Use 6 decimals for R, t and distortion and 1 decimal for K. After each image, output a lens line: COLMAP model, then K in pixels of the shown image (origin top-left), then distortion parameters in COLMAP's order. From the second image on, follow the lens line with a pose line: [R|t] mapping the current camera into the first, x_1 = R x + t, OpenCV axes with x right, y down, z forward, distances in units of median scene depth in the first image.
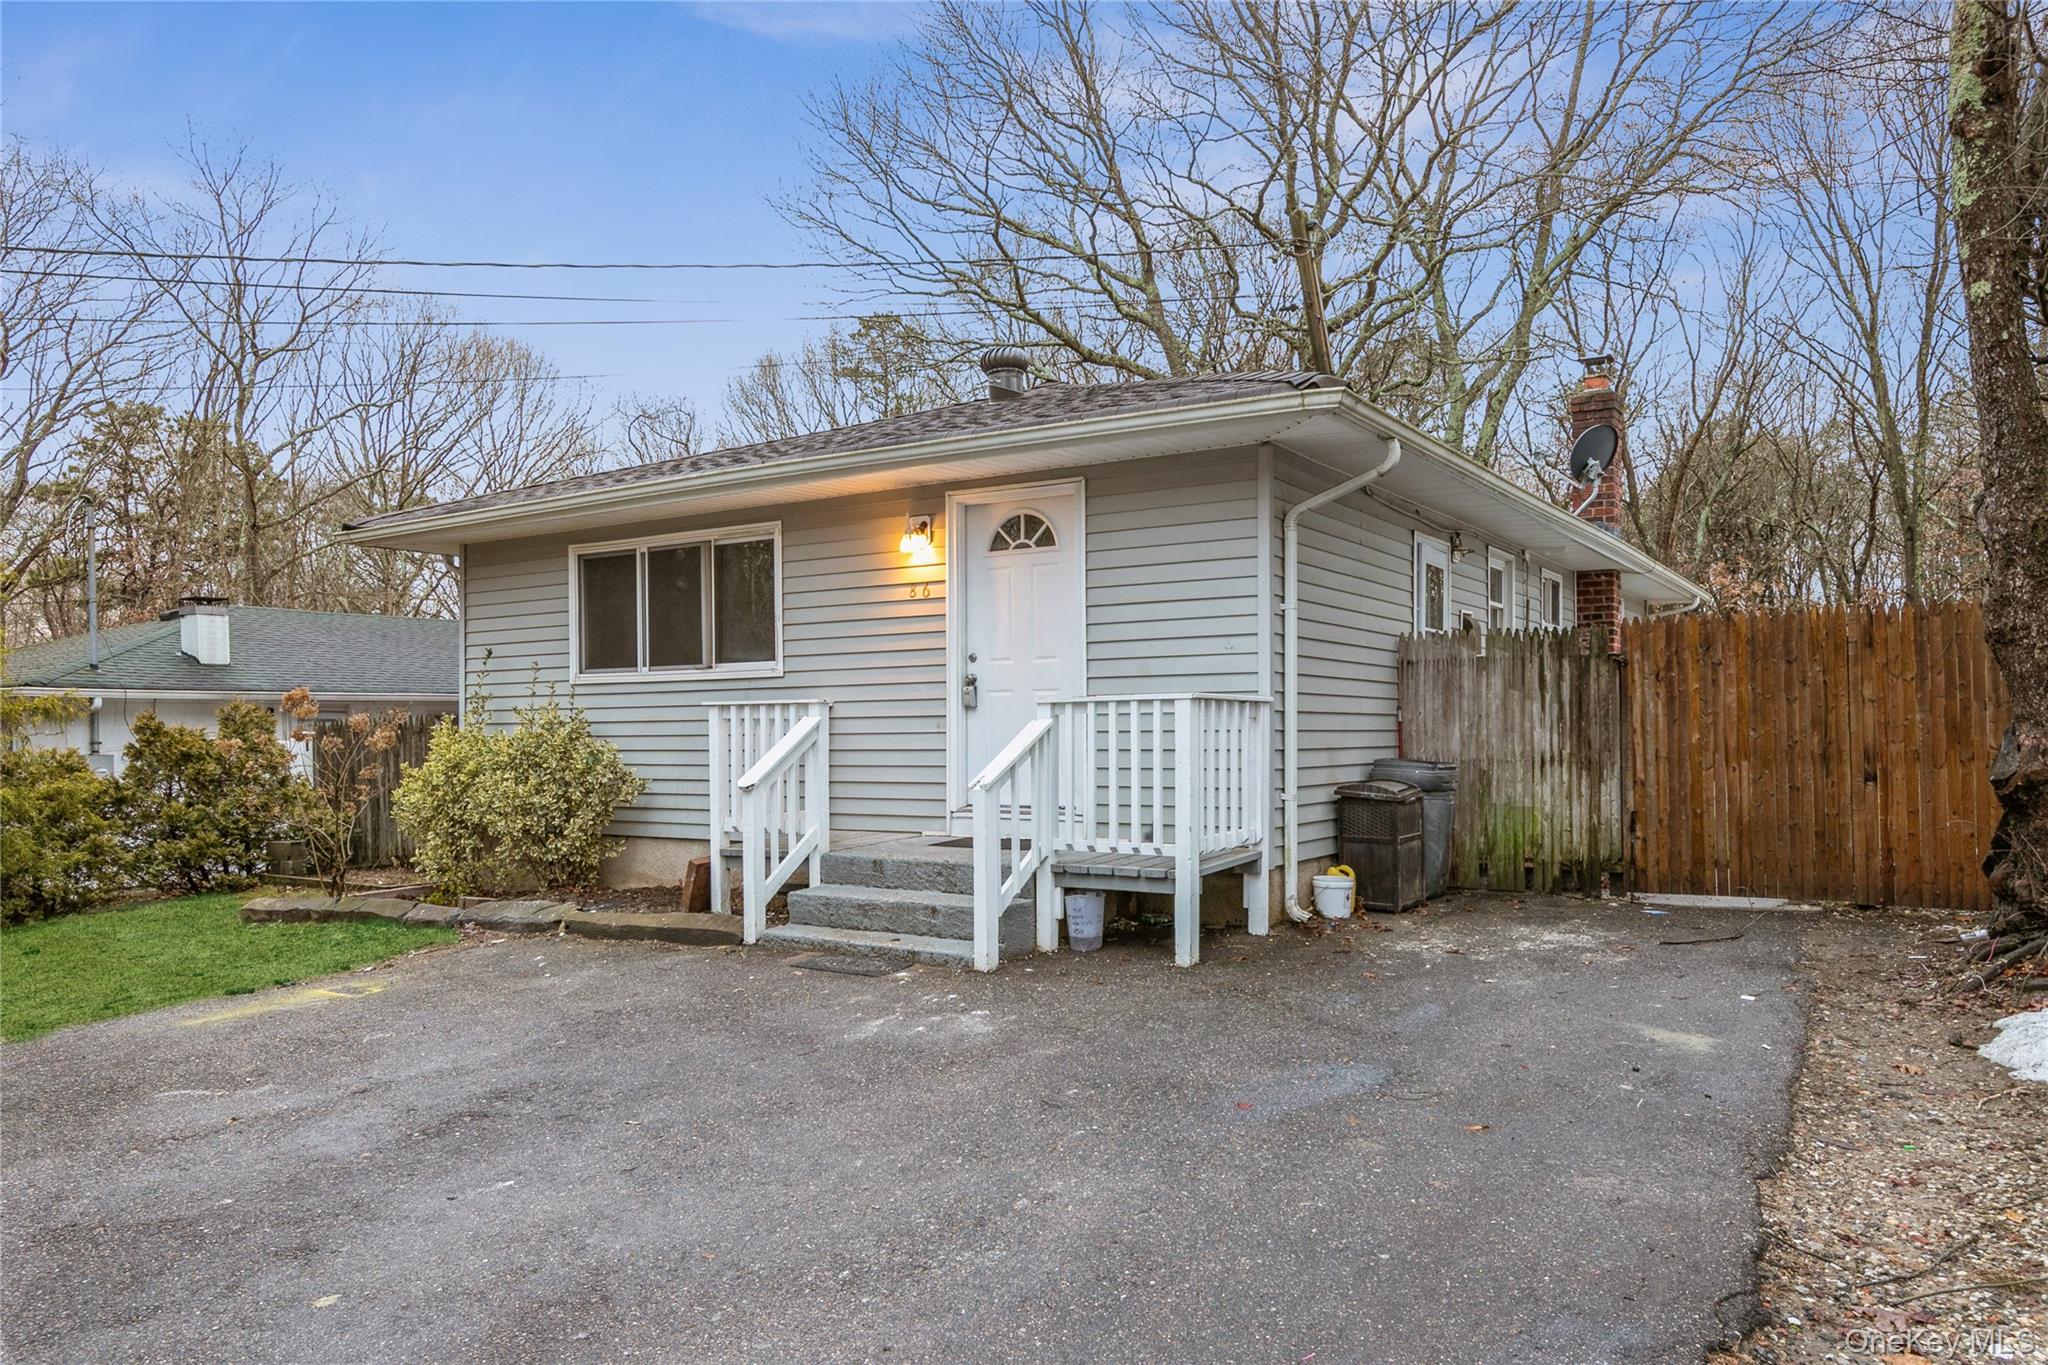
lens RADIAL K [[1361.2, 0, 1029.7], [0, 1361.2, 724.1], [0, 0, 1]] dist [0.013996, 0.003575]
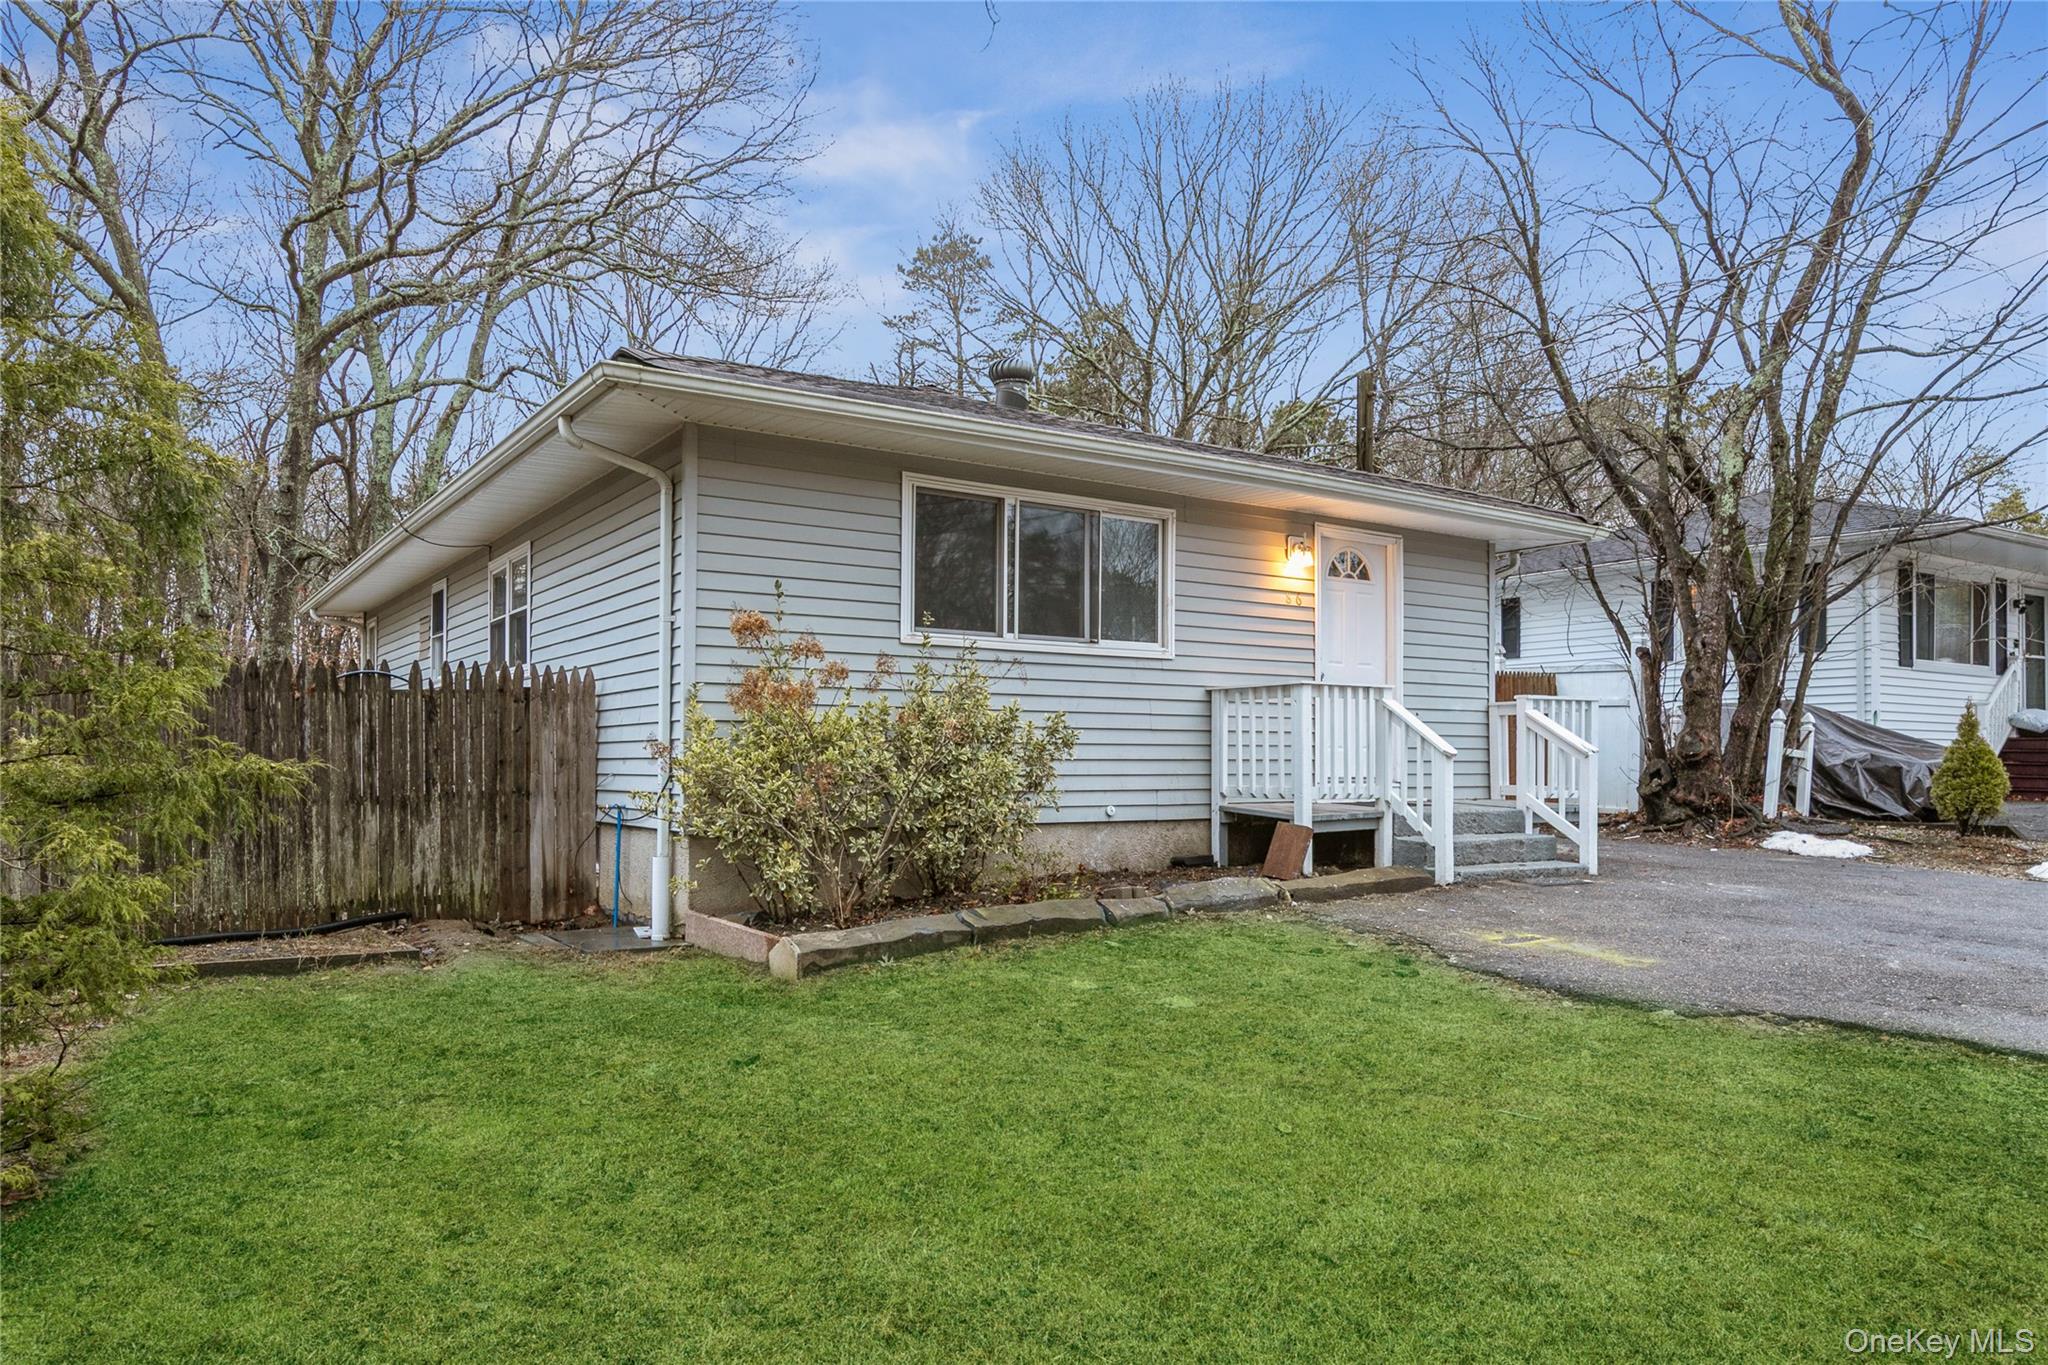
lens RADIAL K [[1361.2, 0, 1029.7], [0, 1361.2, 724.1], [0, 0, 1]] dist [0.013996, 0.003575]
pose [[0.397671, 0.036691, 0.916794, -1.303810], [-0.009601, 0.999312, -0.035829, 0.058830], [-0.917478, 0.005446, 0.397750, 0.761254]]
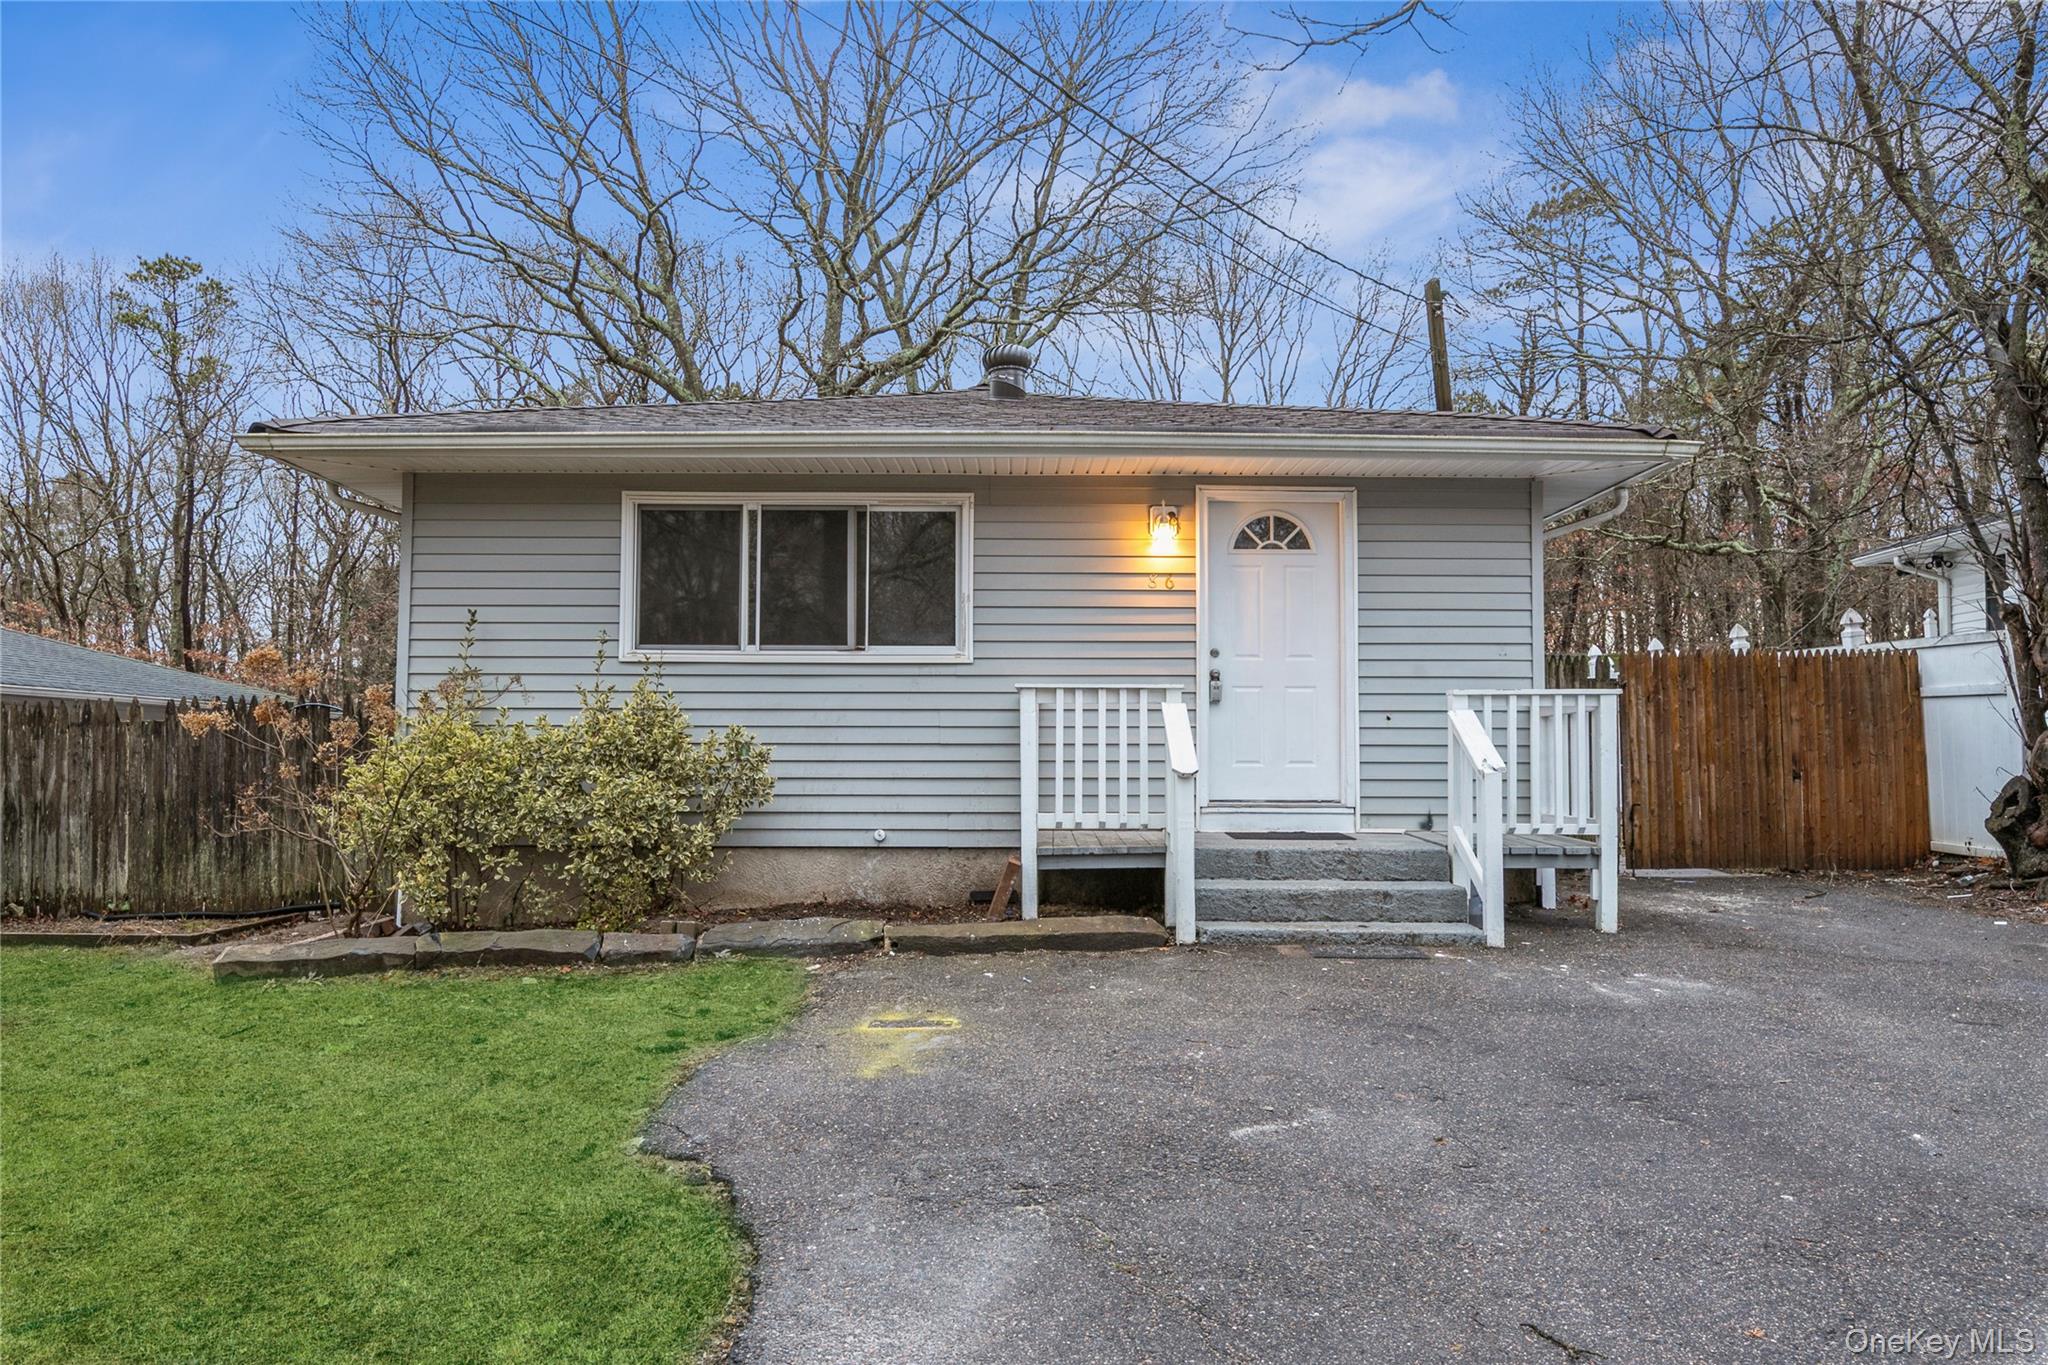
lens RADIAL K [[1345.4, 0, 1024.0], [0, 1345.4, 682.5], [0, 0, 1]] dist [0.009990, 0.001088]
pose [[0.843637, 0.046381, 0.534906, -0.700171], [-0.013407, 0.997771, -0.065371, 0.040405], [-0.536746, 0.047978, 0.842379, 0.248095]]
